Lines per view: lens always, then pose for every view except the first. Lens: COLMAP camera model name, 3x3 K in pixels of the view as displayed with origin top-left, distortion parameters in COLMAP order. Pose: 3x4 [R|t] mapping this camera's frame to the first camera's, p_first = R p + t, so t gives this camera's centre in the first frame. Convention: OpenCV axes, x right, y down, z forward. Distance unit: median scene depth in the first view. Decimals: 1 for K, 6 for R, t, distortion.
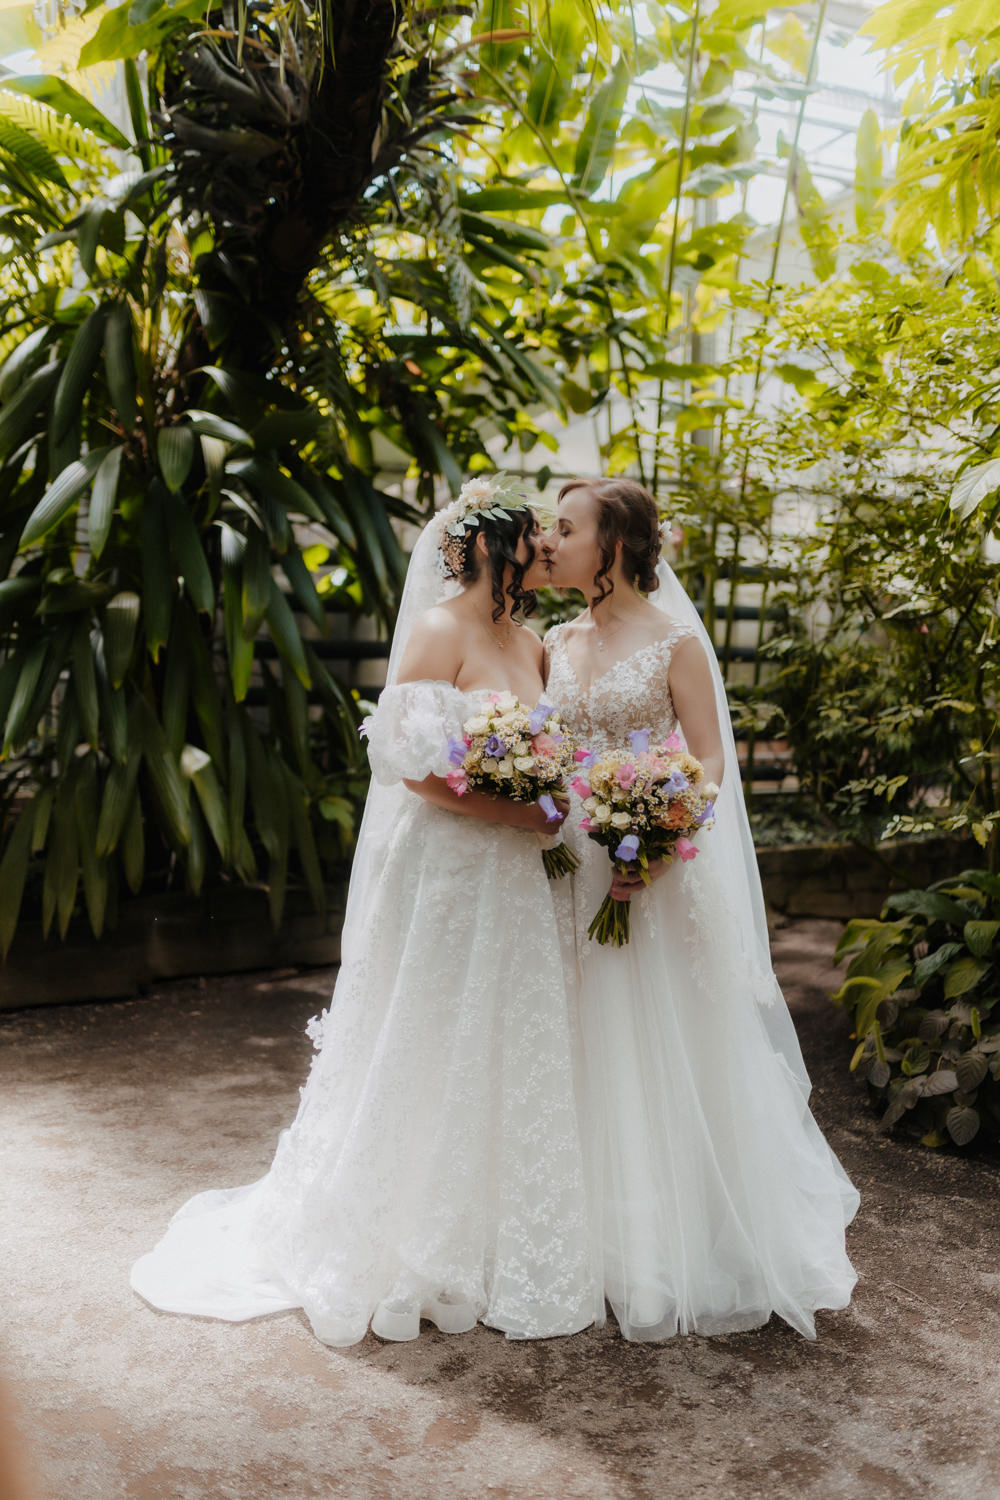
lens RADIAL K [[1458.0, 0, 500.0], [0, 1458.0, 750.0], [0, 0, 1]] dist [0.006949, -0.026483]
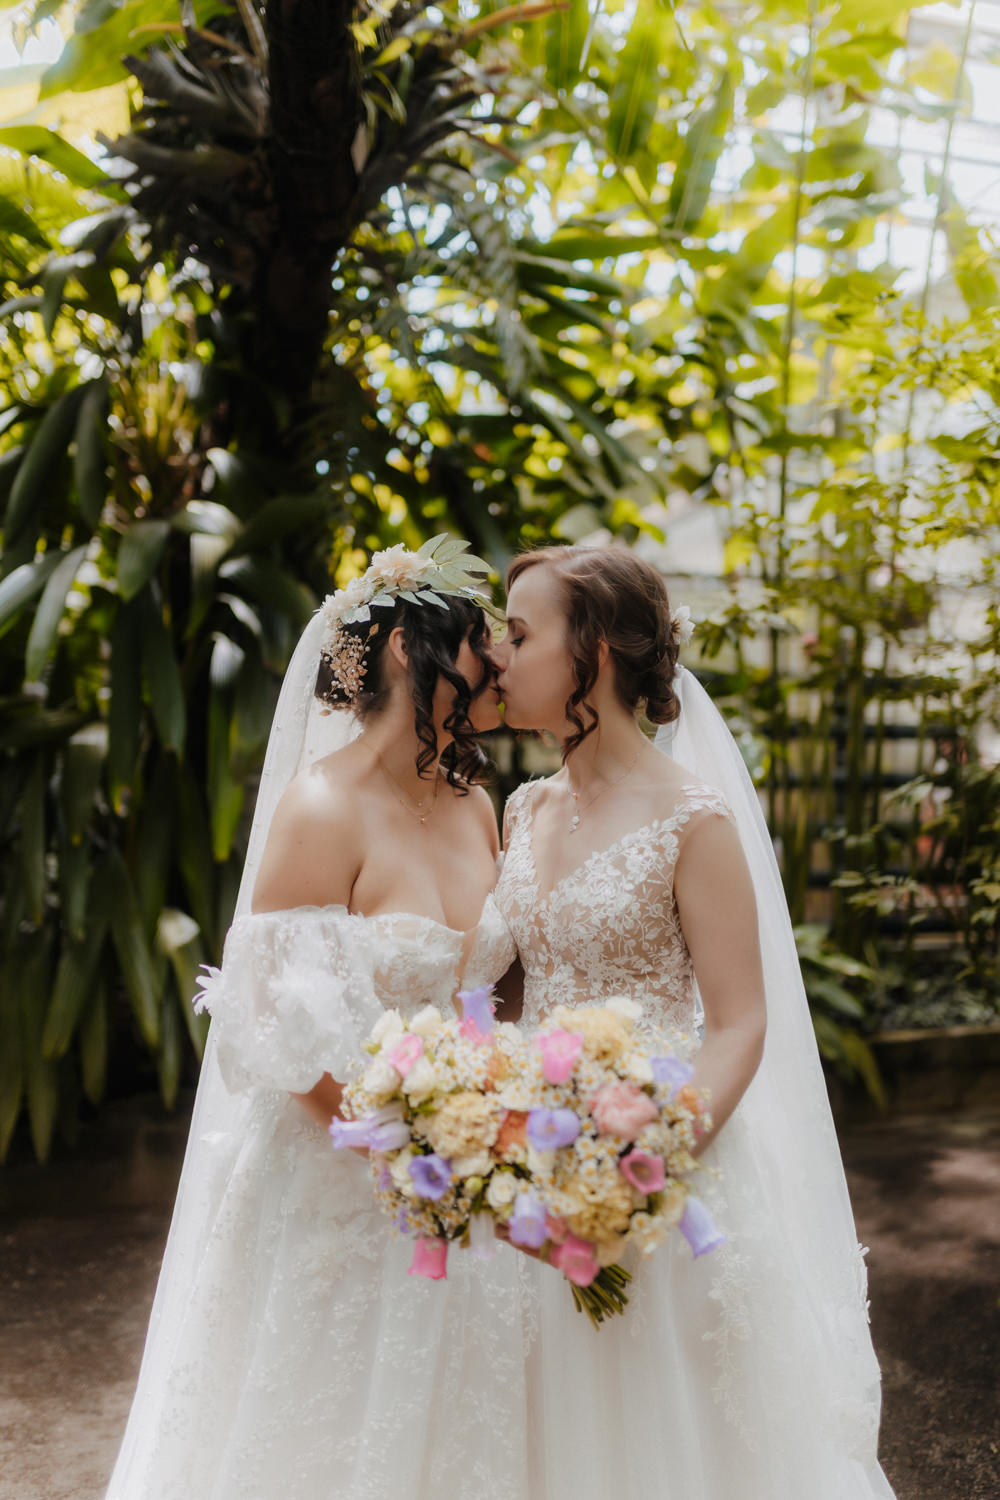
lens RADIAL K [[1432.9, 0, 498.0], [0, 1432.9, 737.2], [0, 0, 1]] dist [-0.014240, 0.013585]
pose [[0.991457, -0.010997, -0.129966, 0.066530], [-0.000351, 0.996211, -0.086968, -0.031121], [0.130430, 0.086271, 0.987697, 0.239701]]
